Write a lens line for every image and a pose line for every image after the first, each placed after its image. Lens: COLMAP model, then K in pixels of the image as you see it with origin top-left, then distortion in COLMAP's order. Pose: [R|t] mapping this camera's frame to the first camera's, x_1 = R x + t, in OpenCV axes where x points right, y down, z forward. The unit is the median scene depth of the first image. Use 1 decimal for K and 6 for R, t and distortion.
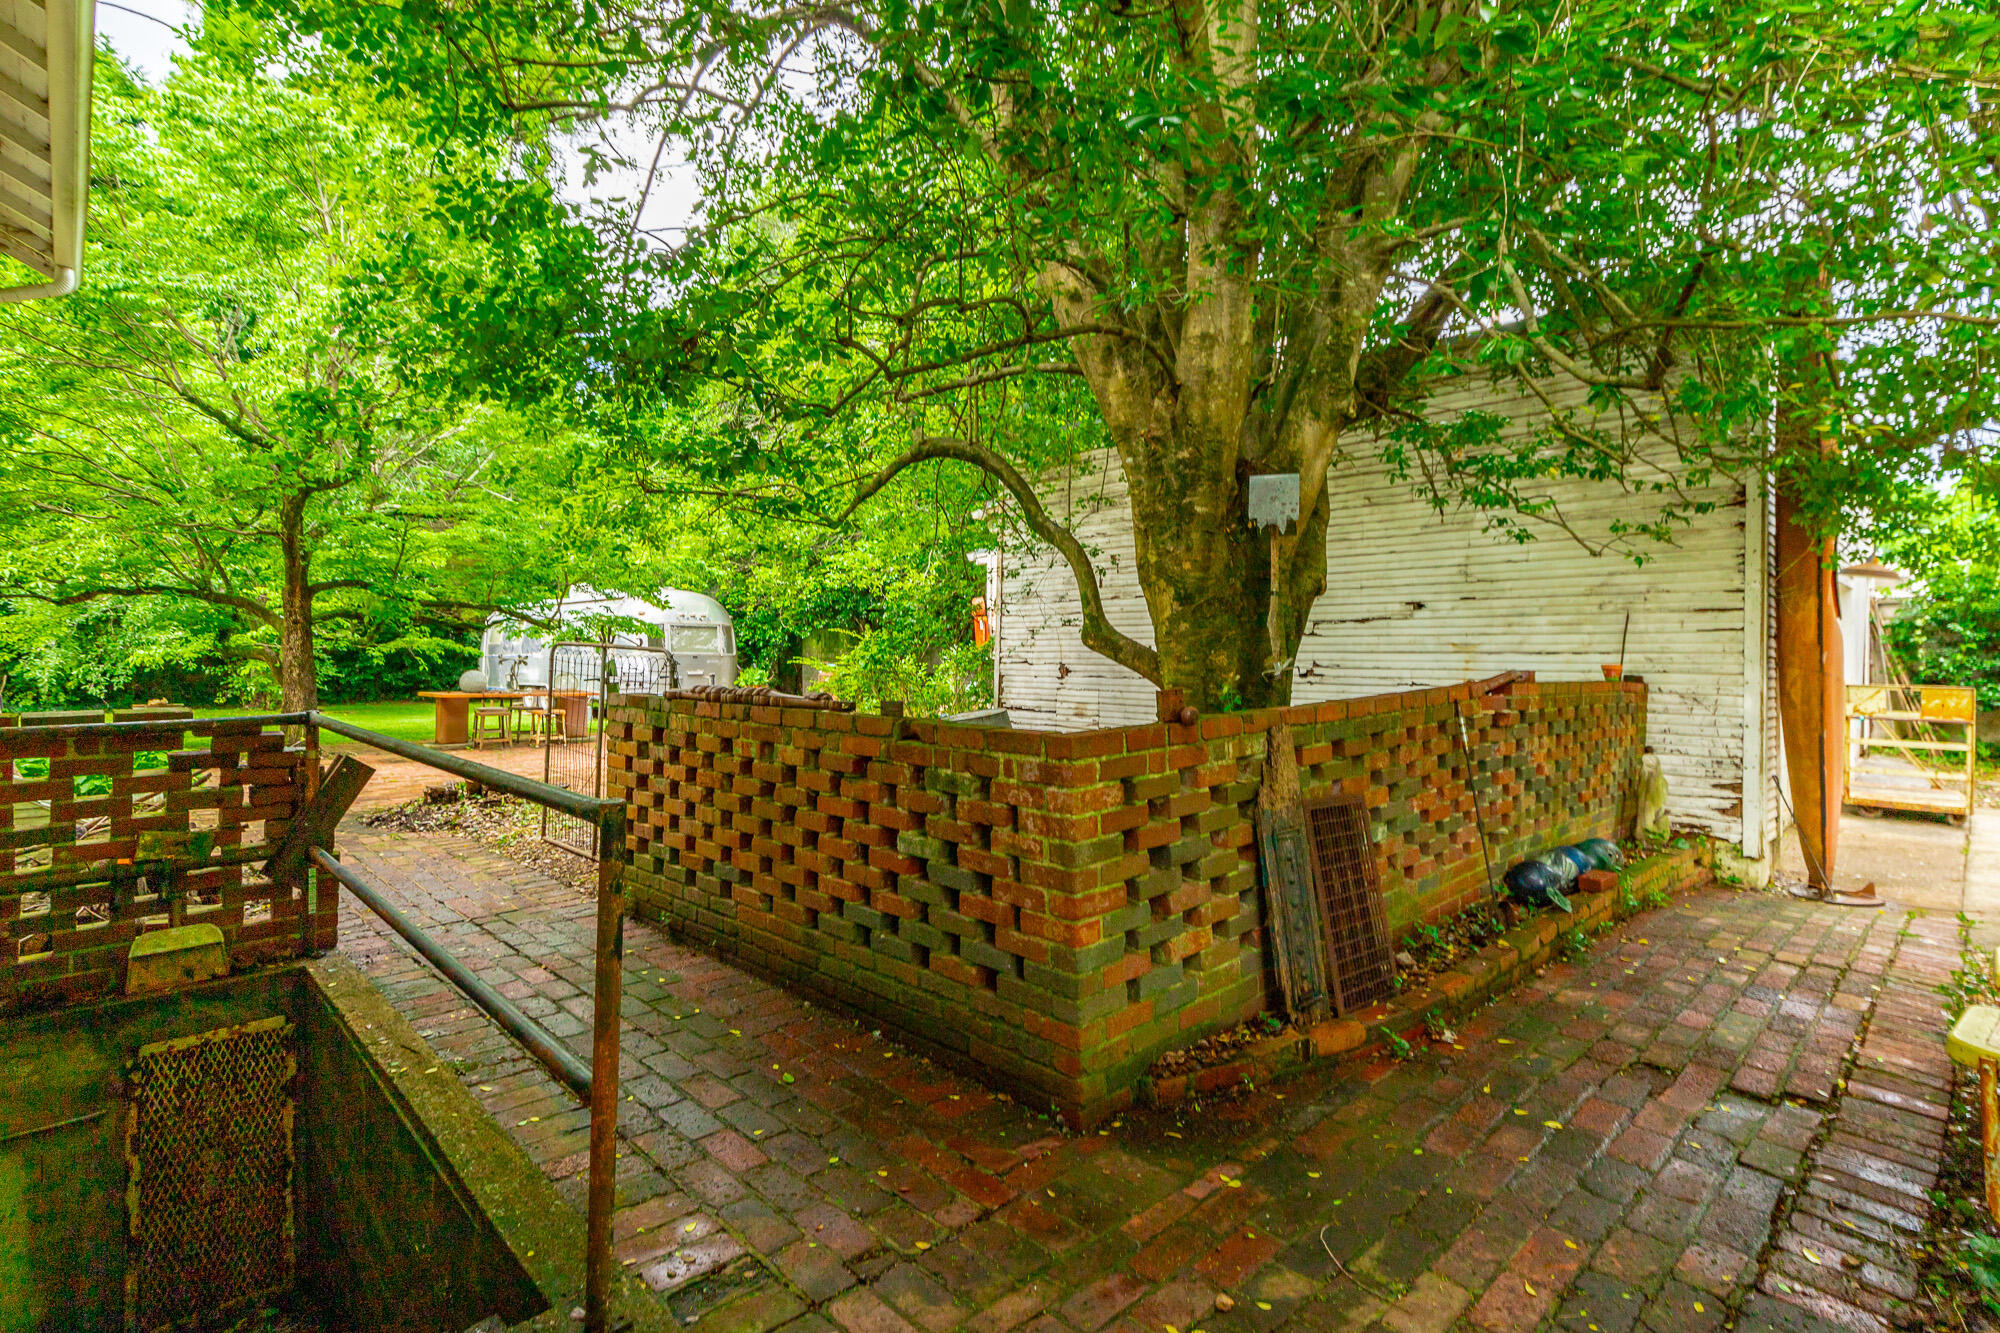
lens RADIAL K [[985.6, 0, 998.3], [0, 985.6, 630.9], [0, 0, 1]] dist [-0.000309, -0.000142]
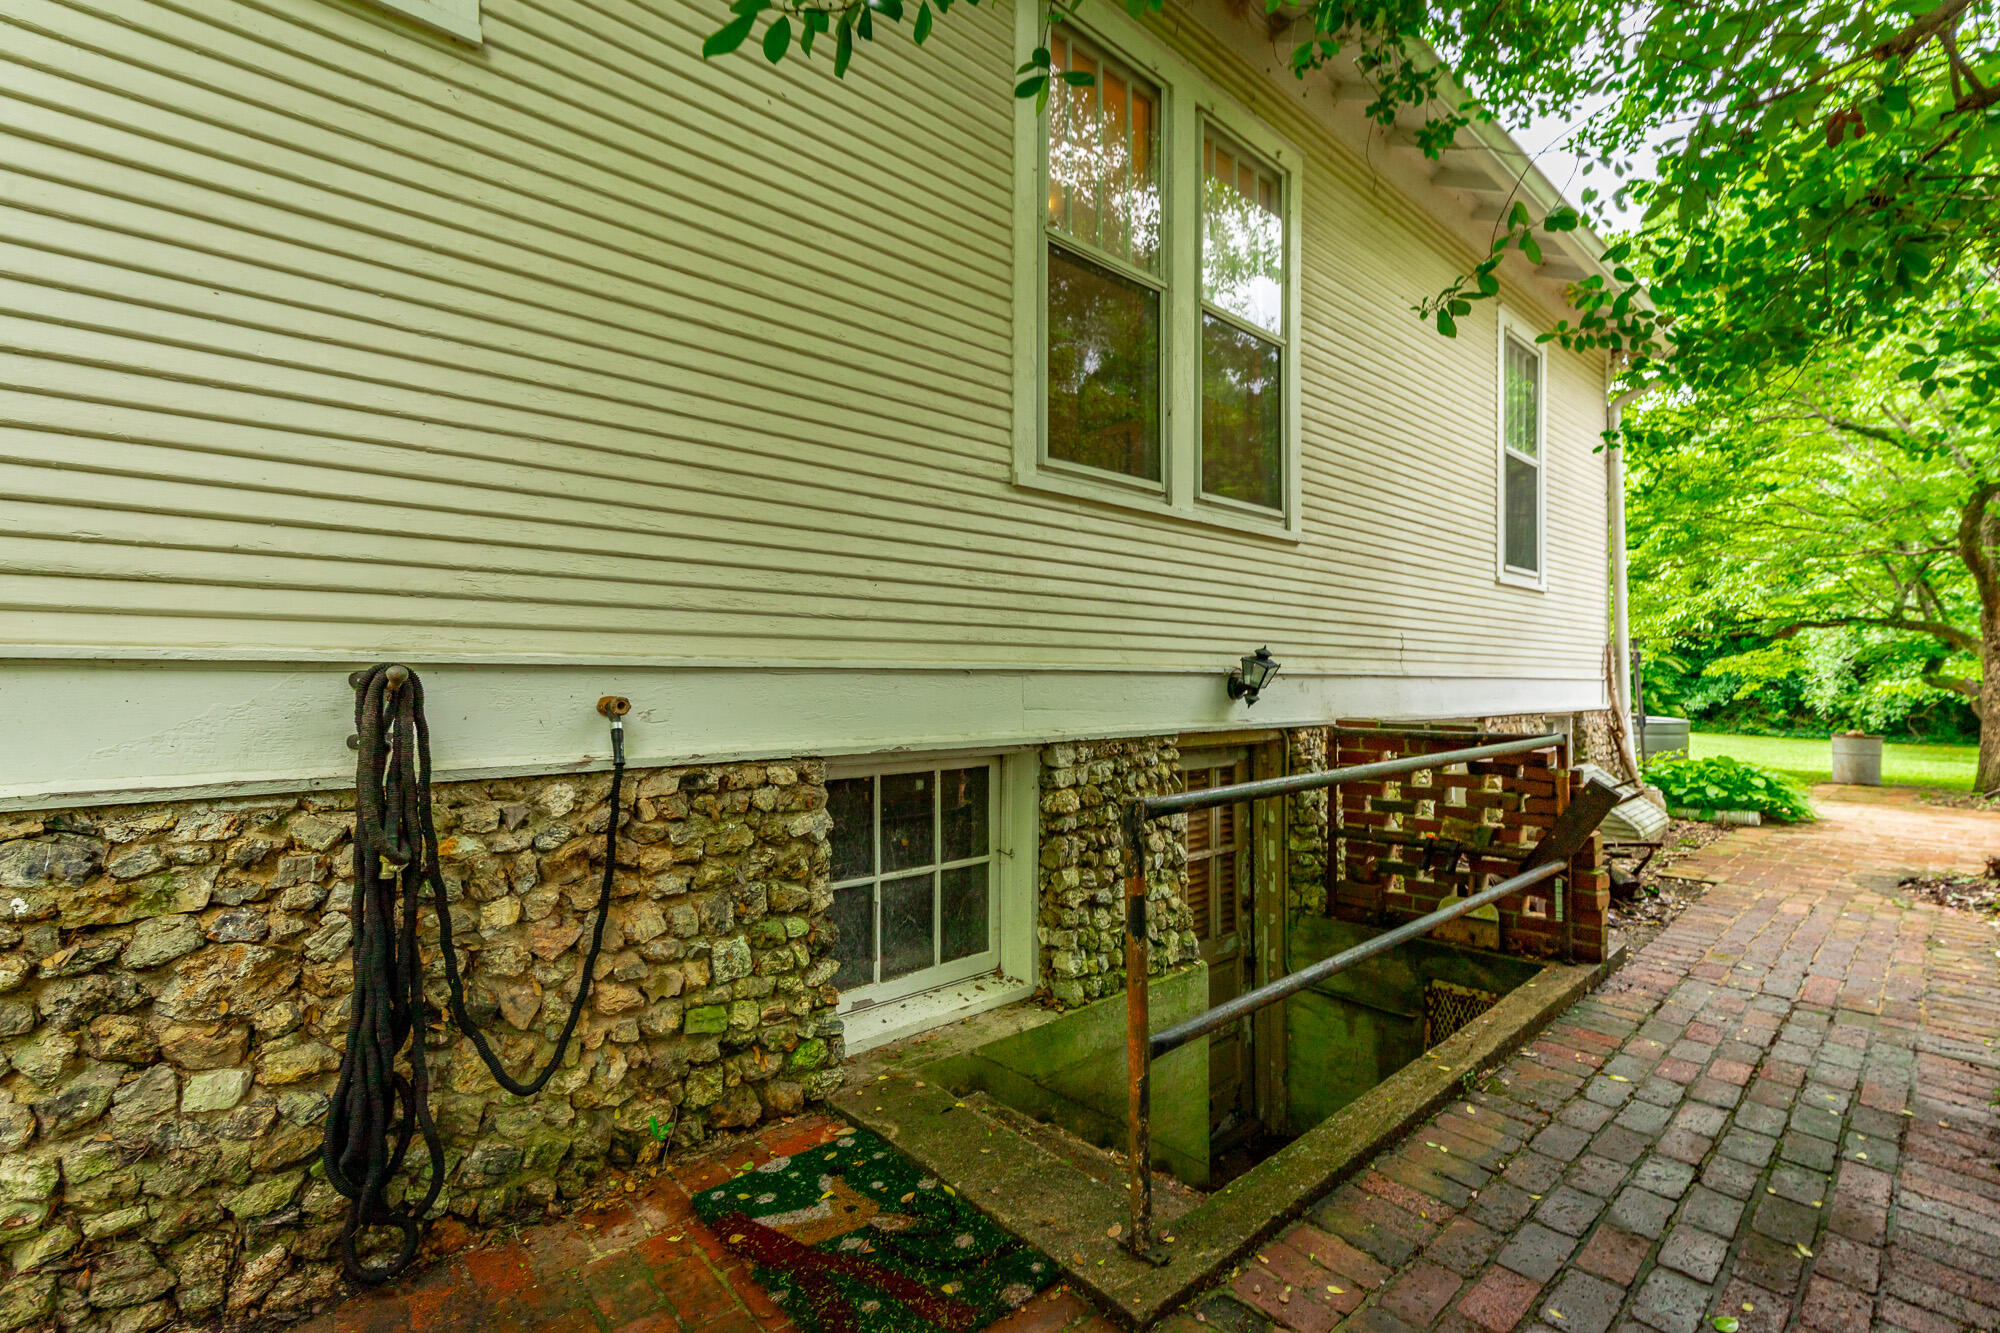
lens RADIAL K [[916.8, 0, 1000.0], [0, 916.8, 666.5], [0, 0, 1]] dist [-0.001326, -0.000172]
pose [[-0.002759, 0.002481, -0.999993, 0.333293], [-0.000647, 0.999997, 0.002483, 0.001869], [0.999996, 0.000654, -0.002757, 0.398719]]
